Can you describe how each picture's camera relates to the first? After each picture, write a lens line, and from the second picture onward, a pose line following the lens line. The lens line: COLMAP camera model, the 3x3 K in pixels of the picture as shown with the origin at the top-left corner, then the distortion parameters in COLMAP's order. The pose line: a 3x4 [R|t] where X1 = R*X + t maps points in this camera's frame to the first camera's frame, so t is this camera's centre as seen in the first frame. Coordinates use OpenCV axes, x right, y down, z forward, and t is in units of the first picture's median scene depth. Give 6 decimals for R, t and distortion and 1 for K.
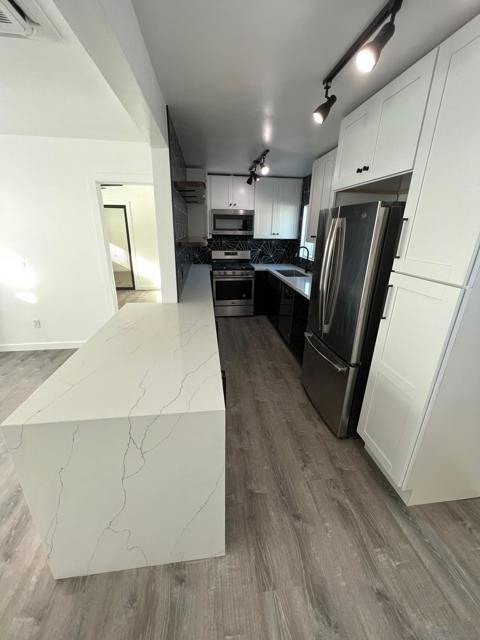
lens RADIAL K [[254.9, 0, 239.1], [0, 254.9, 317.8], [0, 0, 1]] dist [-0.000054, 0.000403]
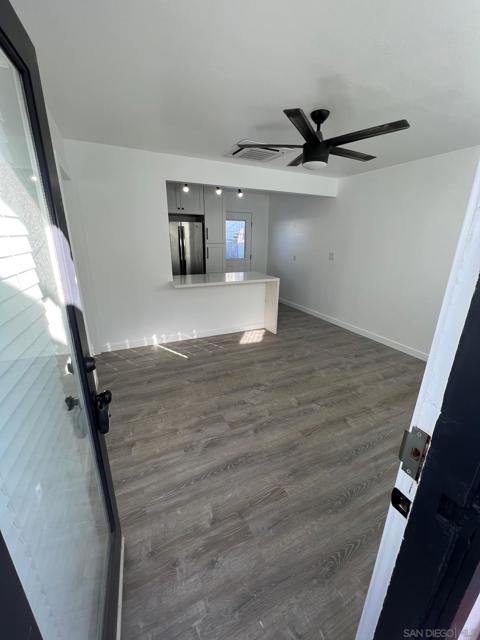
lens RADIAL K [[254.9, 0, 239.3], [0, 254.9, 316.0], [0, 0, 1]] dist [-0.000054, 0.000403]
pose [[-0.306994, -0.303688, 0.901958, -2.025041], [0.300204, 0.868438, 0.394580, -0.386536], [-0.903124, 0.391905, -0.175437, 1.104583]]
